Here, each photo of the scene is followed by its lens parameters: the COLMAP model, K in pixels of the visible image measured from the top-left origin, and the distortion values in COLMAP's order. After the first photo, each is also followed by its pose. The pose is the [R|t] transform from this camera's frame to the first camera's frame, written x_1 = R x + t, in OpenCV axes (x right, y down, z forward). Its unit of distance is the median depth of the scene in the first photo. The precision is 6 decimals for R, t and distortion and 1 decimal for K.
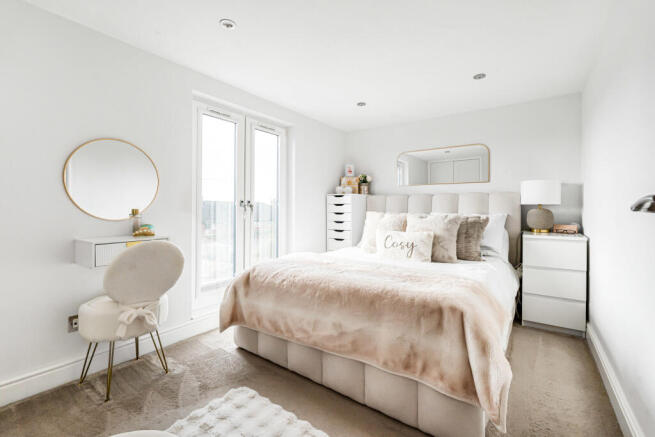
lens RADIAL K [[295.3, 0, 325.7], [0, 295.3, 207.8], [0, 0, 1]] dist [-0.005116, -0.000434]
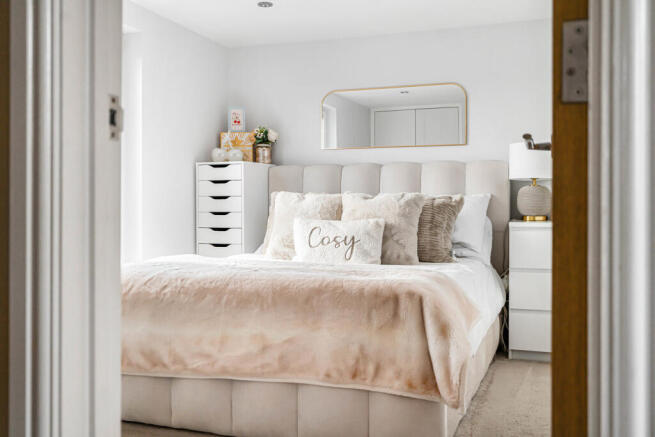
lens RADIAL K [[662.7, 0, 326.9], [0, 662.7, 217.5], [0, 0, 1]] dist [0.009661, 0.000000]
pose [[0.962788, -0.008873, 0.270114, -0.141938], [0.004982, 0.999874, 0.015087, 0.056834], [-0.270214, -0.013179, 0.962710, -0.349565]]
